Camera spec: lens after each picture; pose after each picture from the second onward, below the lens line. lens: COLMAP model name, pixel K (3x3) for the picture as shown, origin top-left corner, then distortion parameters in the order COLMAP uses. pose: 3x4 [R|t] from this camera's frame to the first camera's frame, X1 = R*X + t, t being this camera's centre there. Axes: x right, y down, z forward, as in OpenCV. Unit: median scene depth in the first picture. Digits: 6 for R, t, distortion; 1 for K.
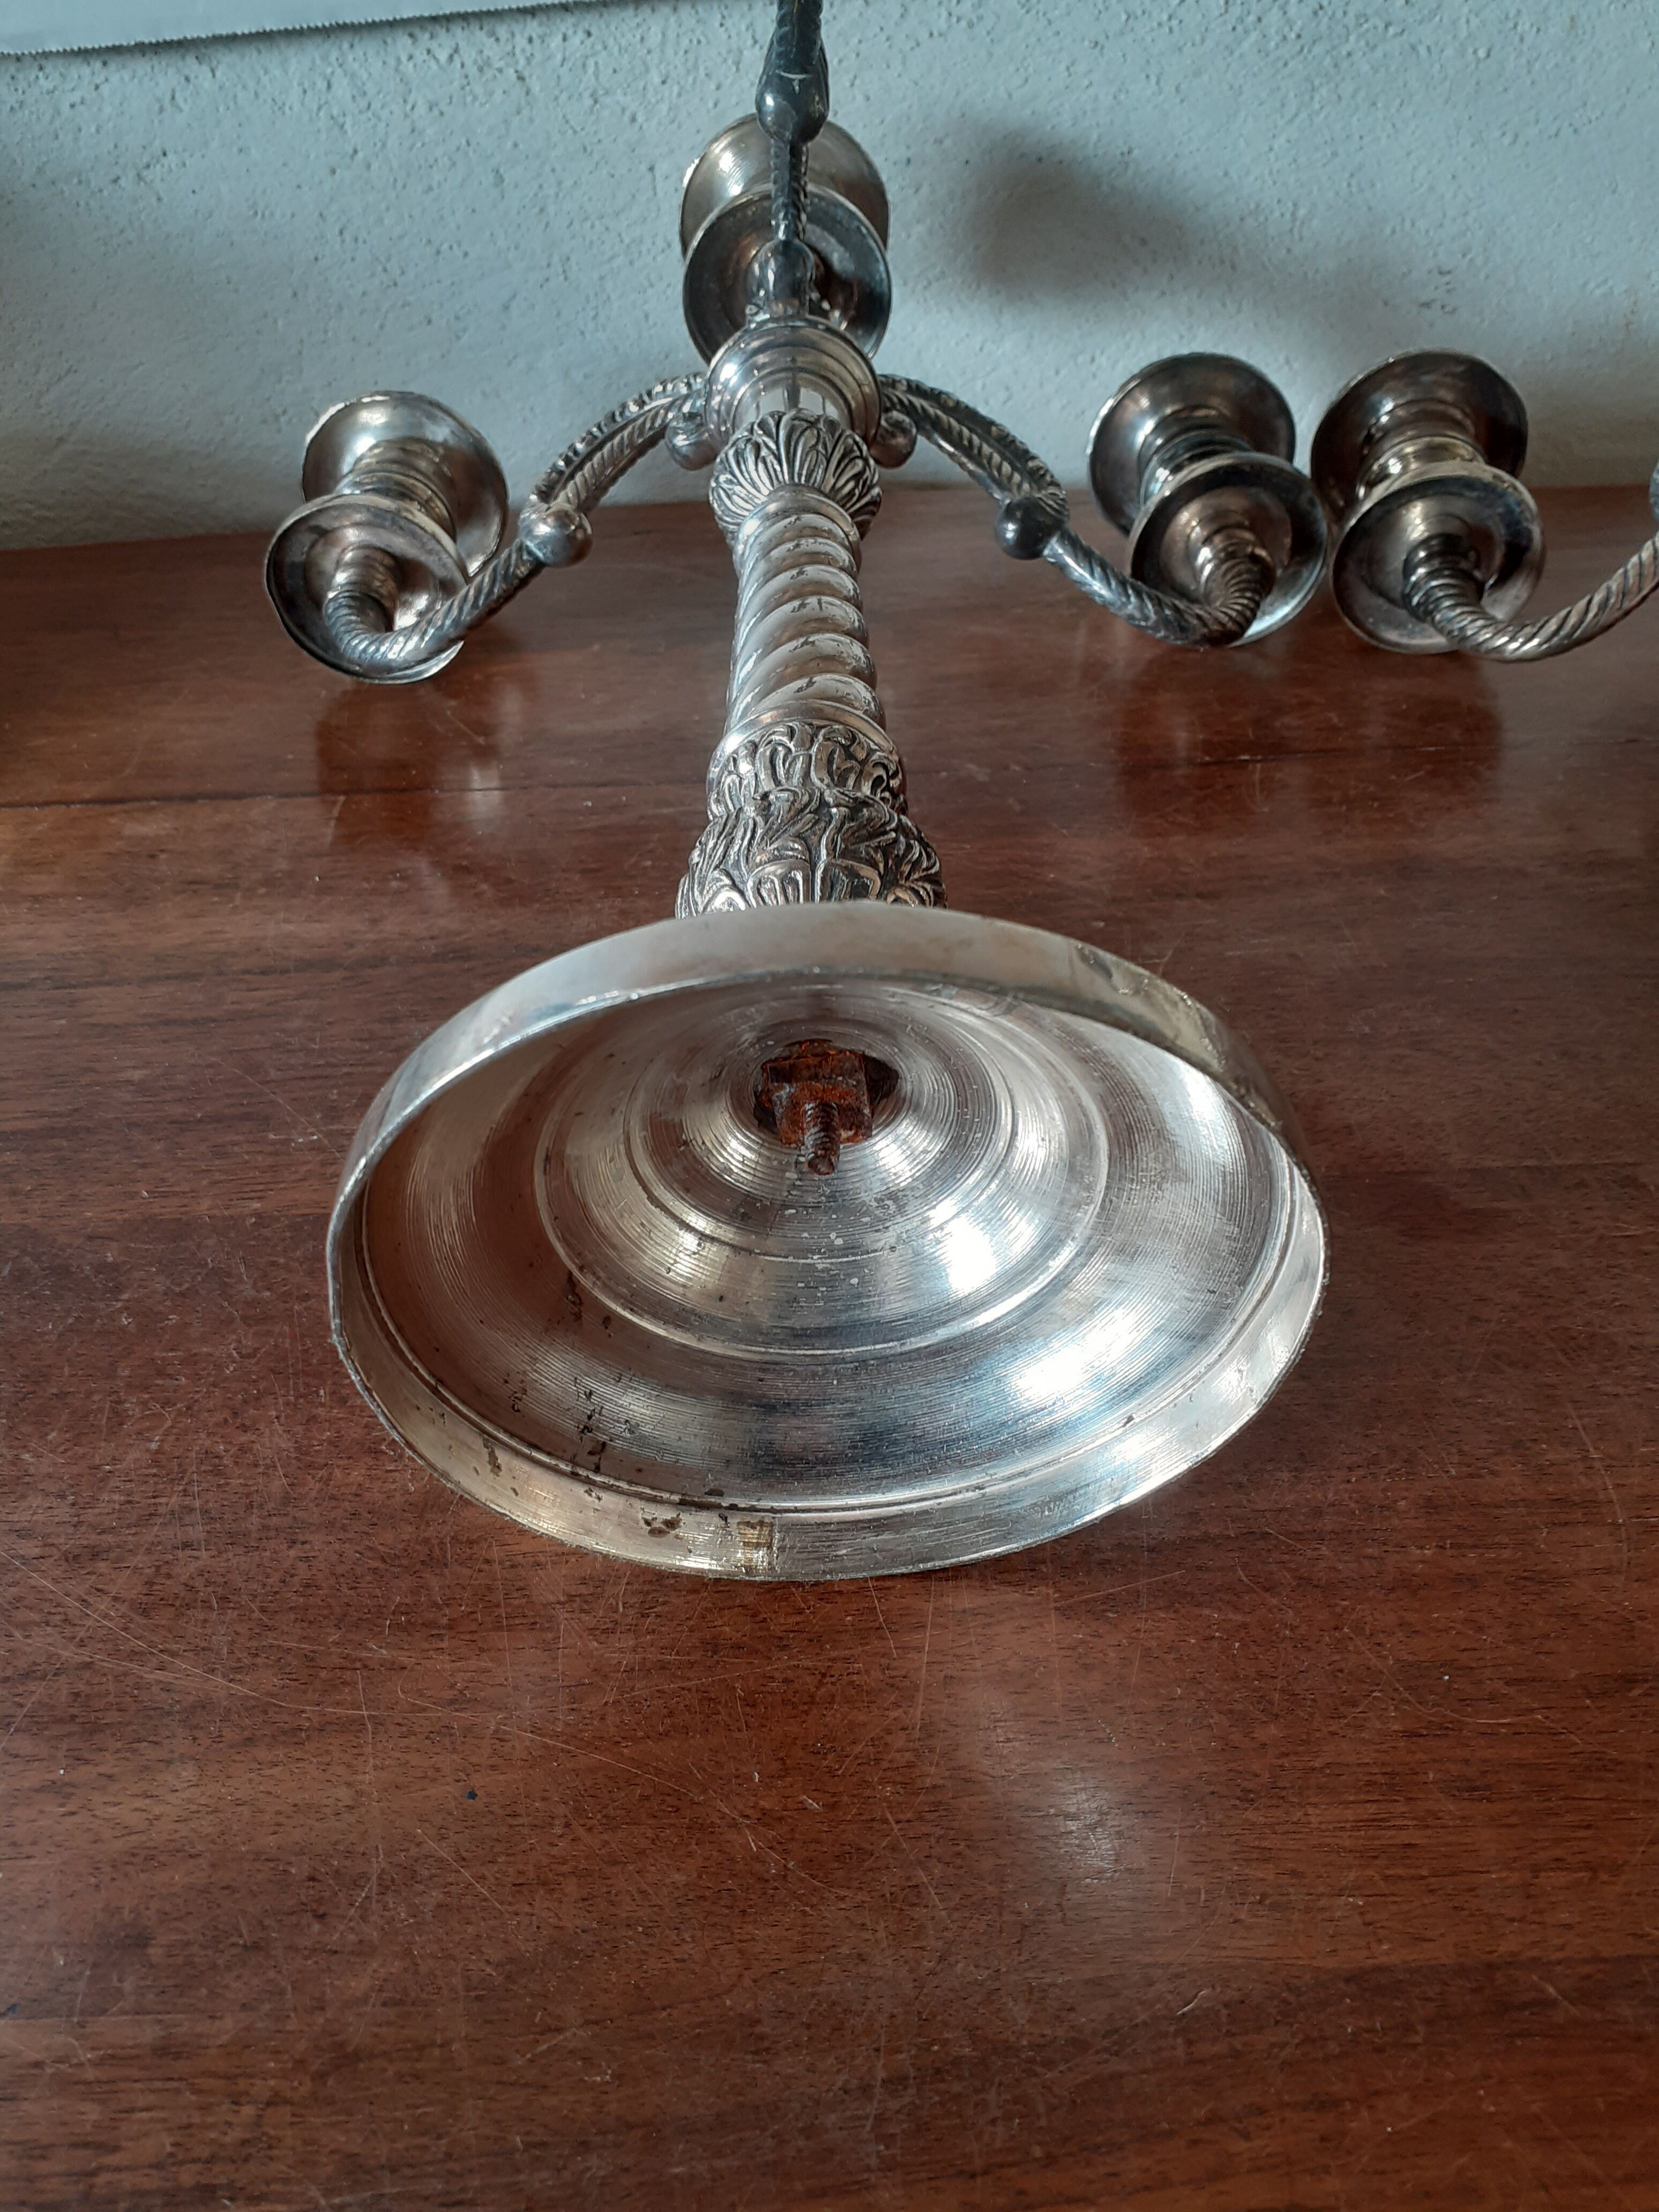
lens RADIAL K [[1786.0, 0, 829.5], [0, 1786.0, 1106.0], [0, 0, 1]] dist [0.074493, -0.153579]
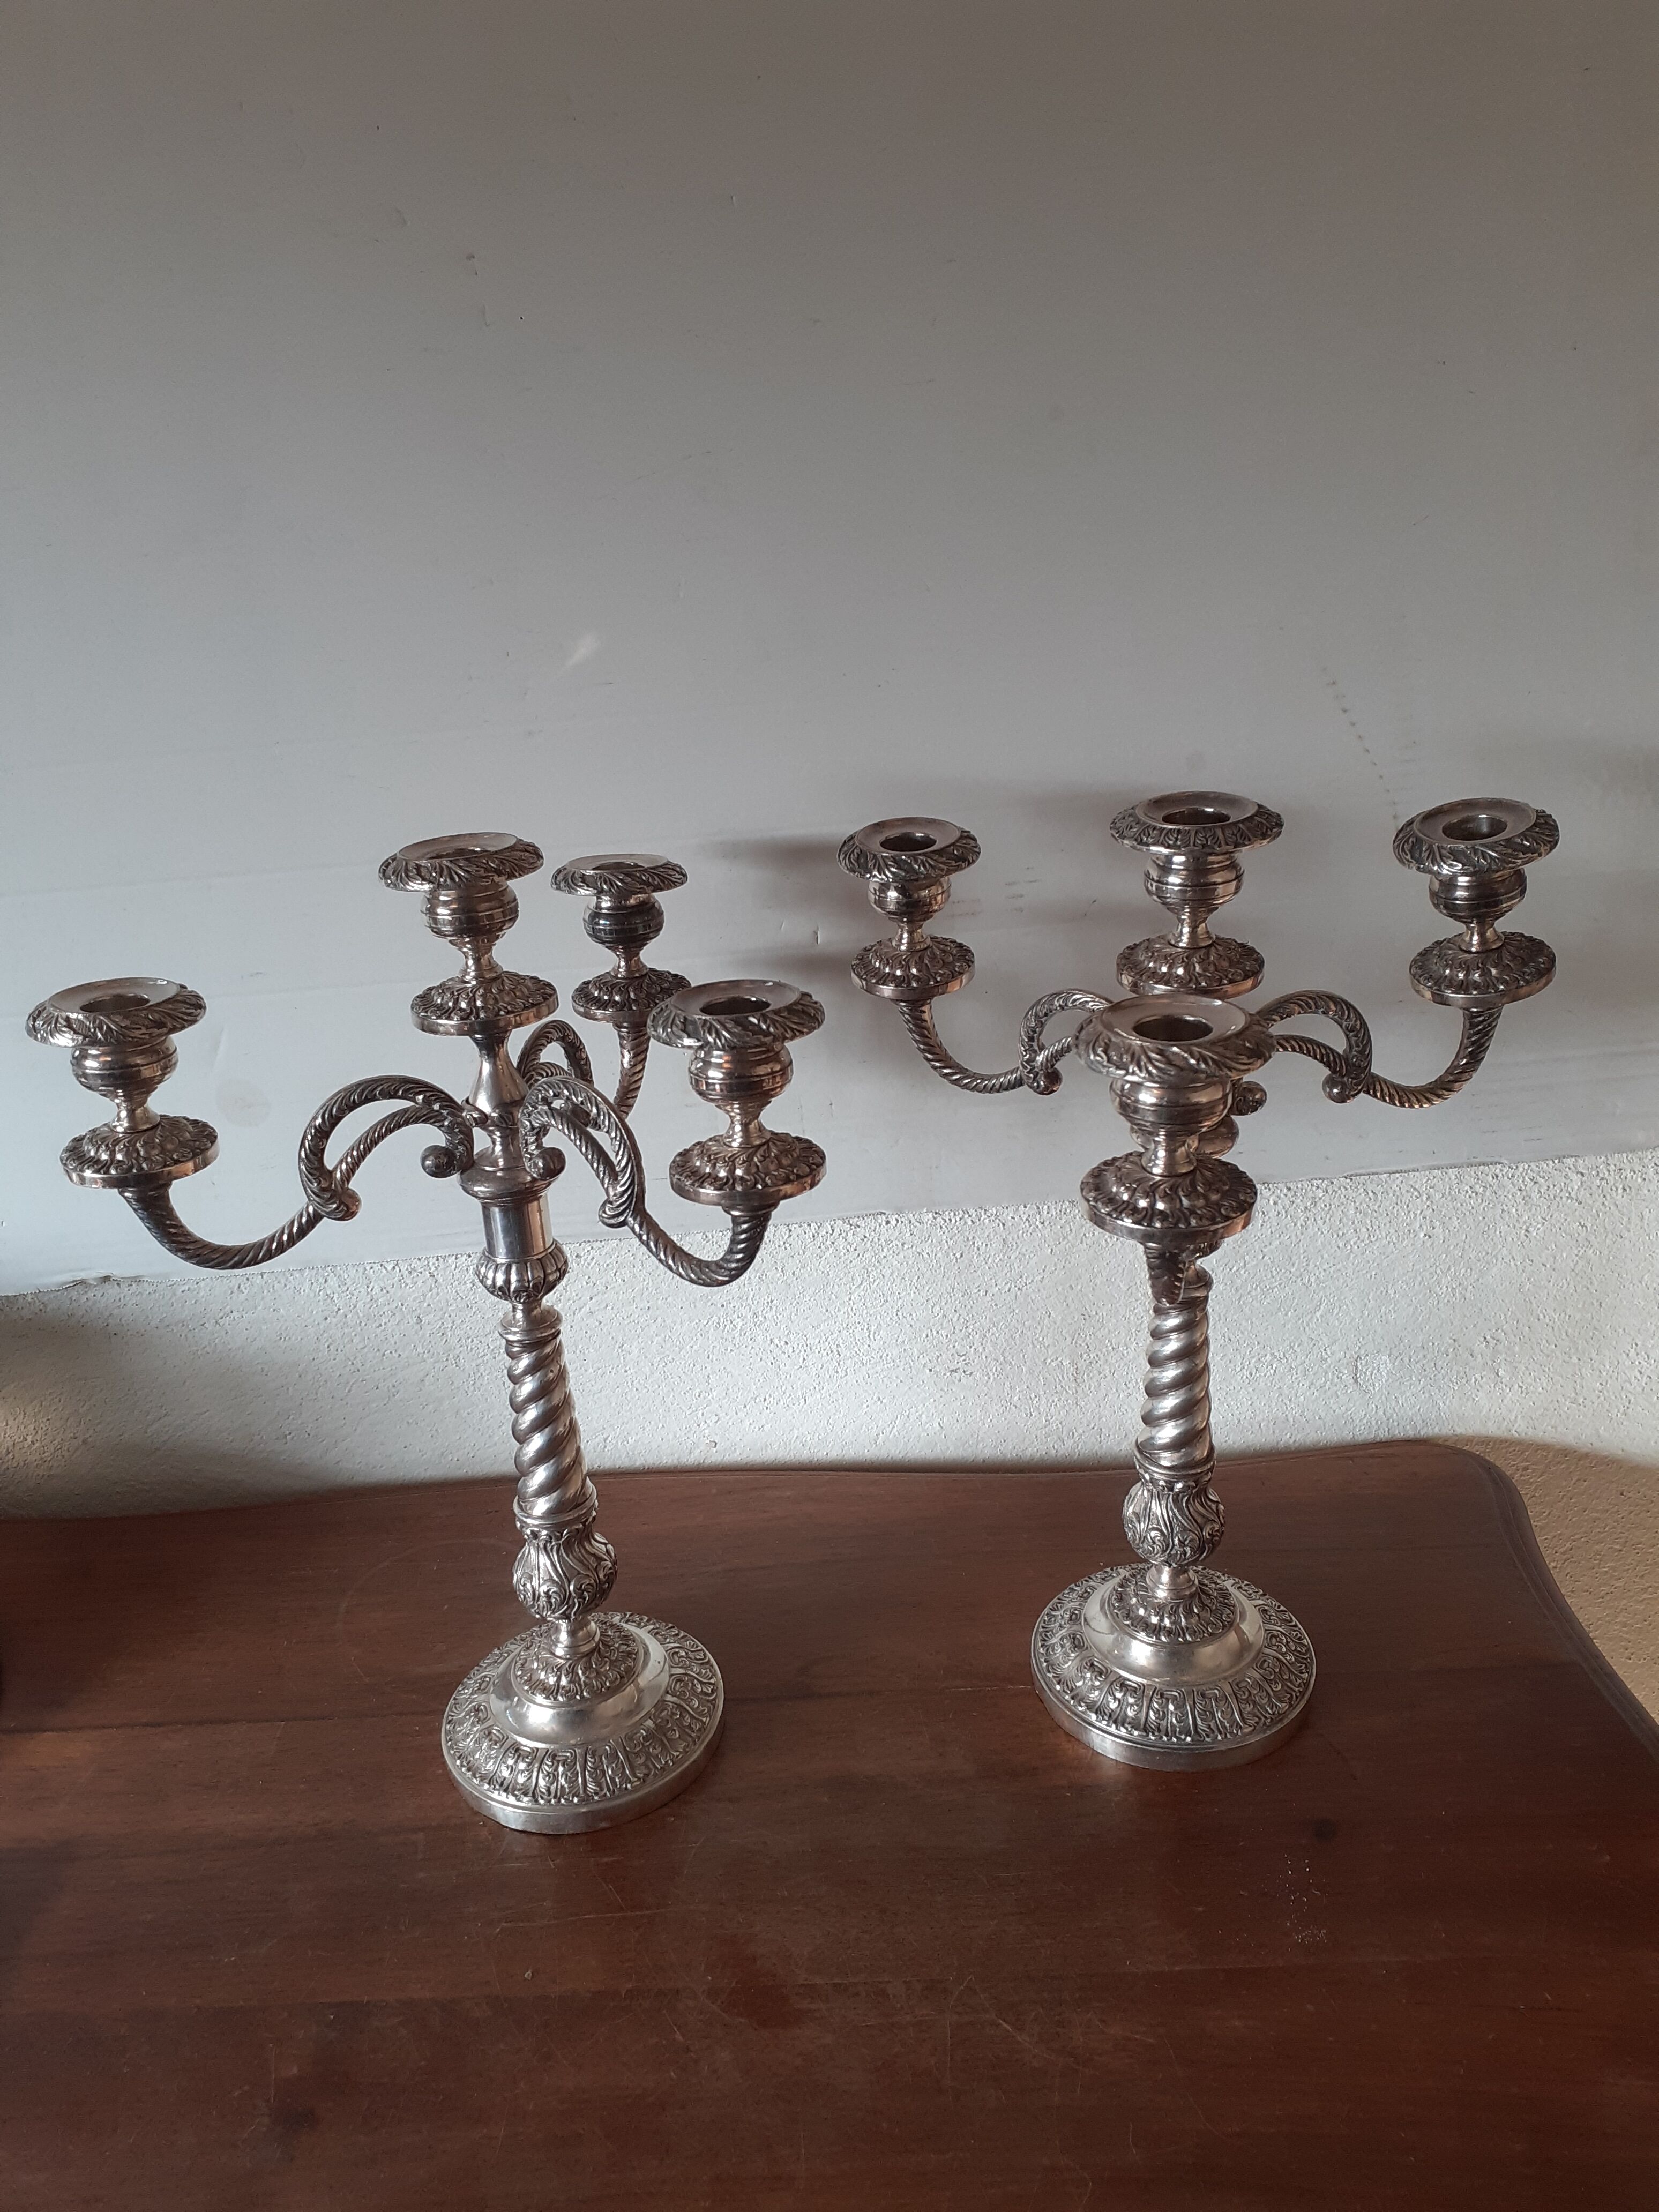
lens RADIAL K [[1755.9, 0, 827.2], [0, 1755.9, 1120.1], [0, 0, 1]] dist [0.049813, -0.056012]
pose [[0.999493, -0.008384, -0.030712, 0.467914], [-0.001476, 0.951457, -0.307778, -0.282552], [0.031801, 0.307667, 0.950963, -1.202679]]
